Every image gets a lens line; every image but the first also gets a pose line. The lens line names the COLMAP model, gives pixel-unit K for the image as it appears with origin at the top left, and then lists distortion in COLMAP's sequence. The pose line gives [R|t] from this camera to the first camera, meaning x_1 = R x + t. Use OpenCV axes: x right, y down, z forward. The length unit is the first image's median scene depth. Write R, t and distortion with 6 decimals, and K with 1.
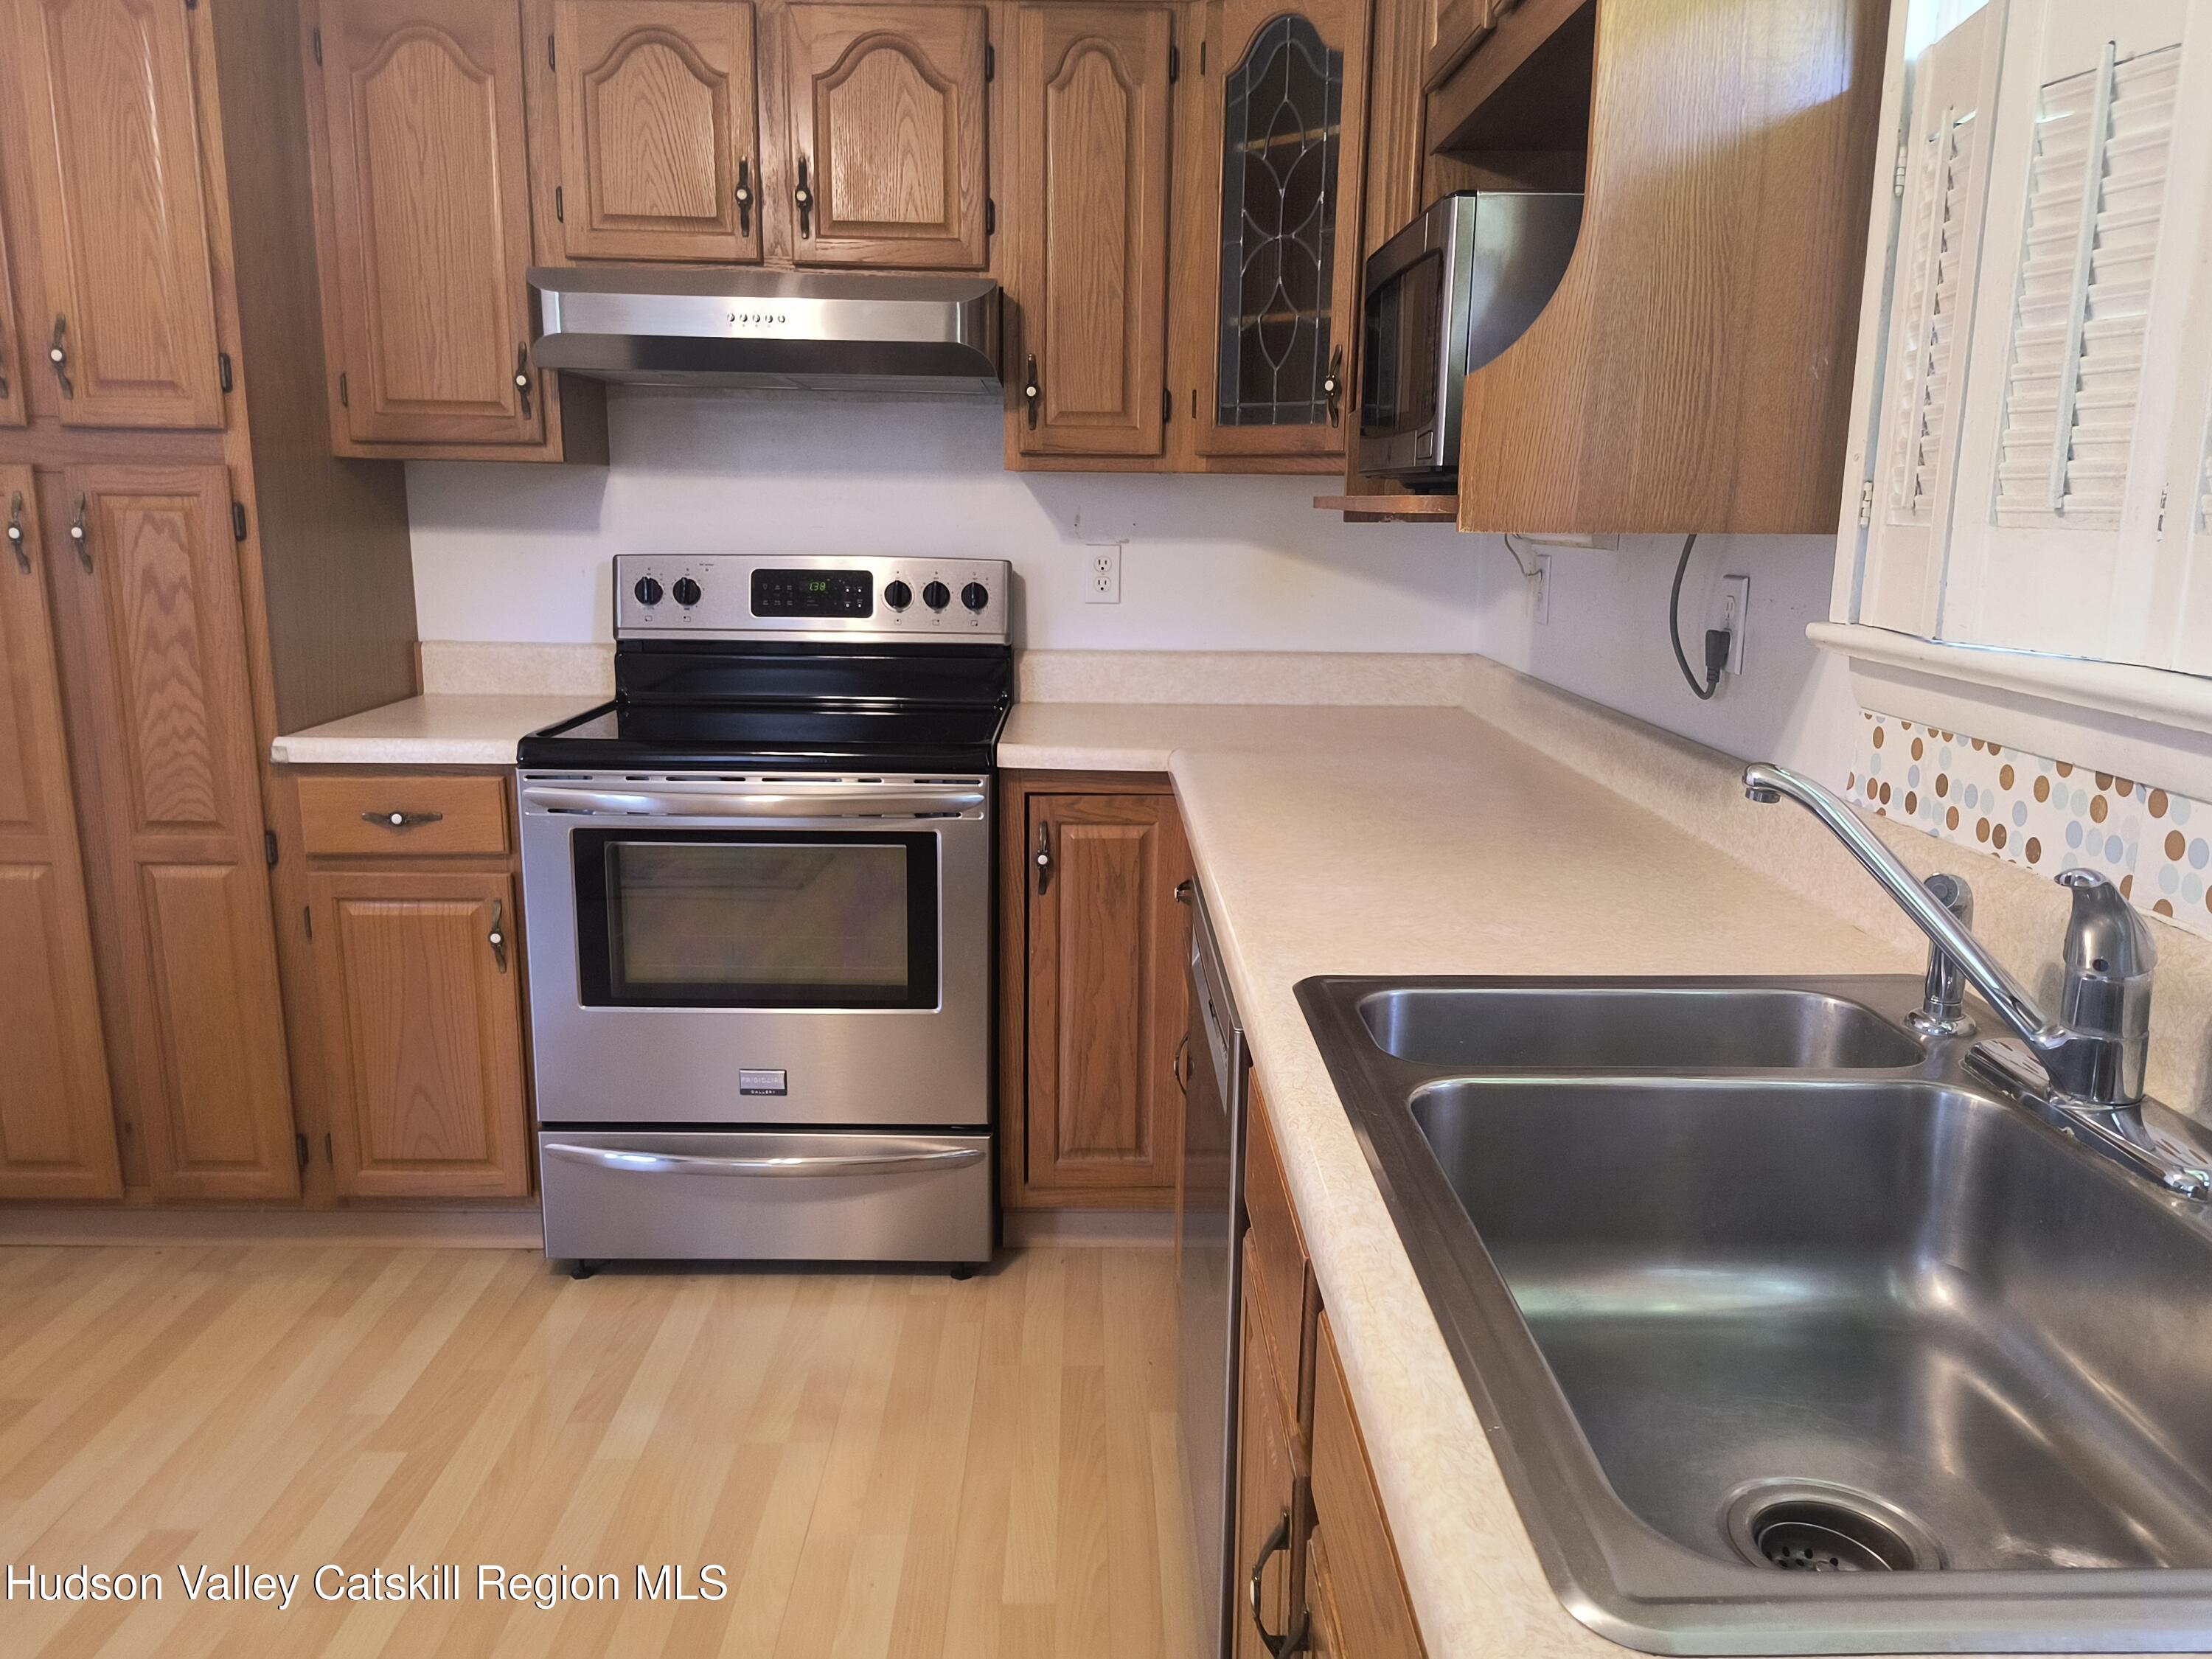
lens RADIAL K [[1655.5, 0, 1086.8], [0, 1655.5, 849.7], [0, 0, 1]] dist [0.076300, -0.104295]
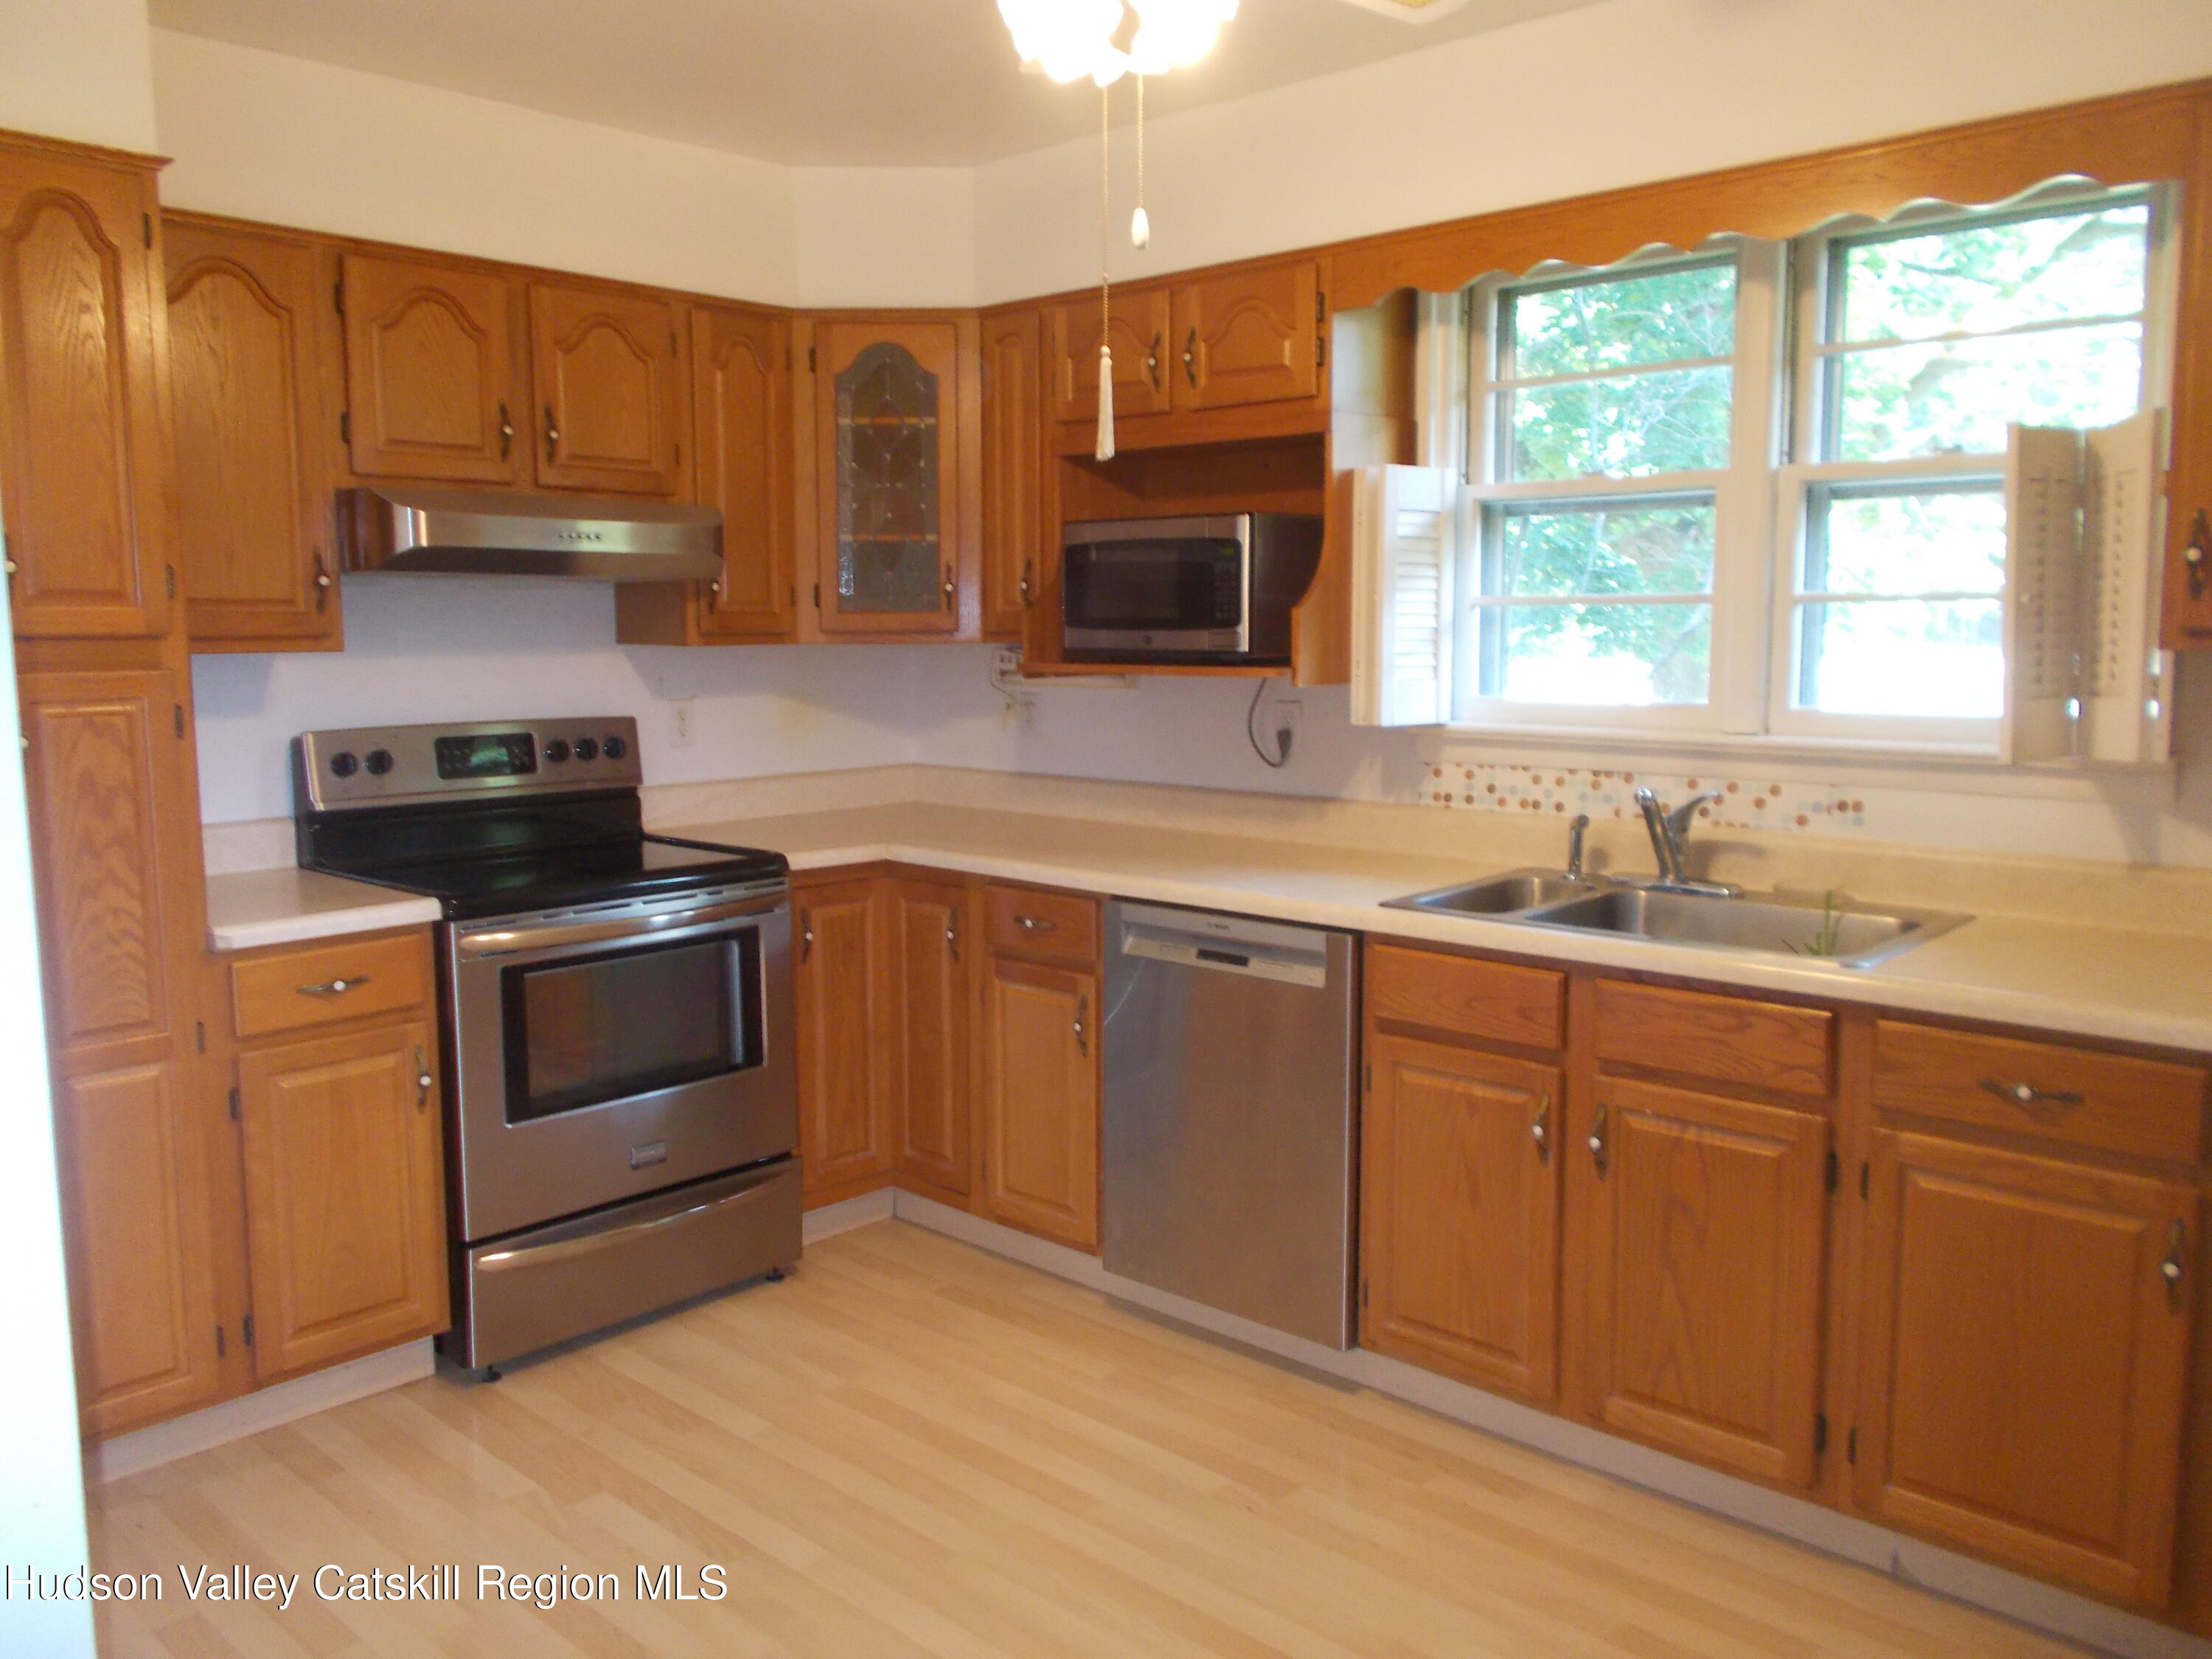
lens RADIAL K [[1712.9, 0, 1106.0], [0, 1712.9, 829.5], [0, 0, 1]] dist [0.003108, 0.000305]
pose [[0.686928, -0.104322, 0.719199, -0.849911], [0.164508, 0.986276, -0.014064, -0.020870], [-0.707861, 0.127974, 0.694662, -0.127439]]
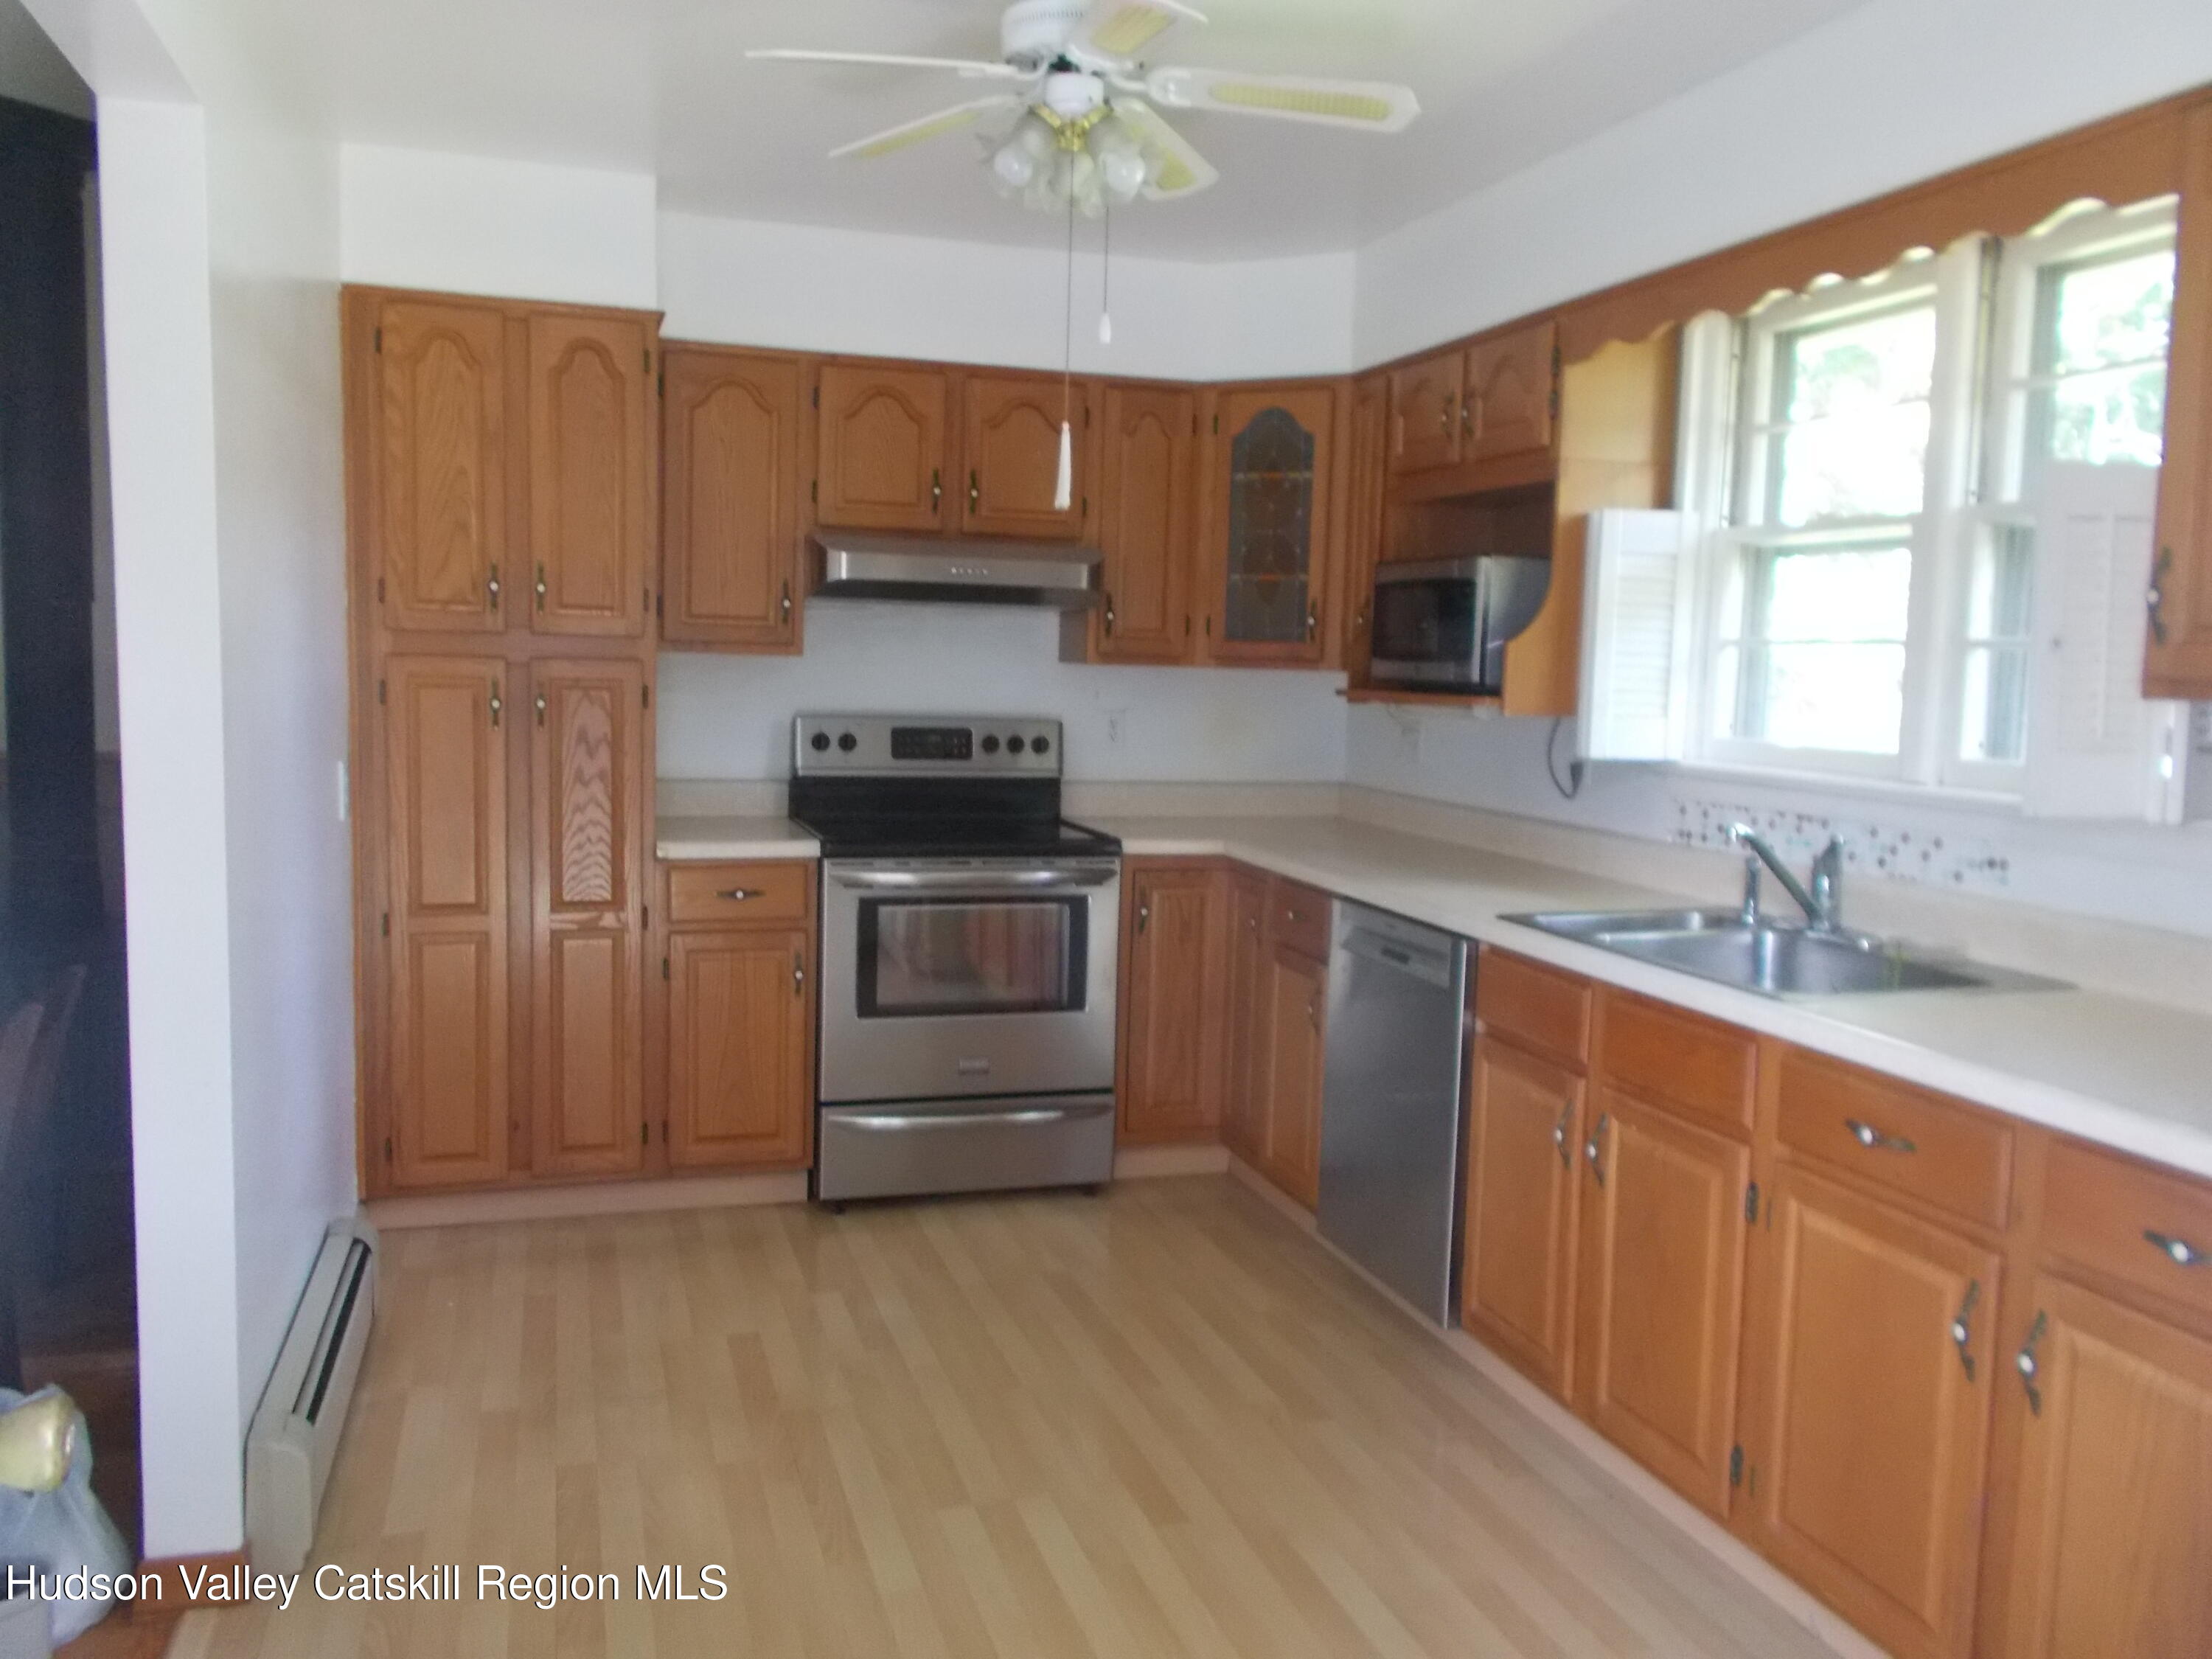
lens RADIAL K [[1712.9, 0, 1106.0], [0, 1712.9, 829.5], [0, 0, 1]] dist [0.003108, 0.000305]
pose [[0.955197, -0.015336, 0.295574, -0.546140], [0.045571, 0.994369, -0.095677, 0.083145], [-0.292443, 0.104860, 0.950516, -0.540270]]
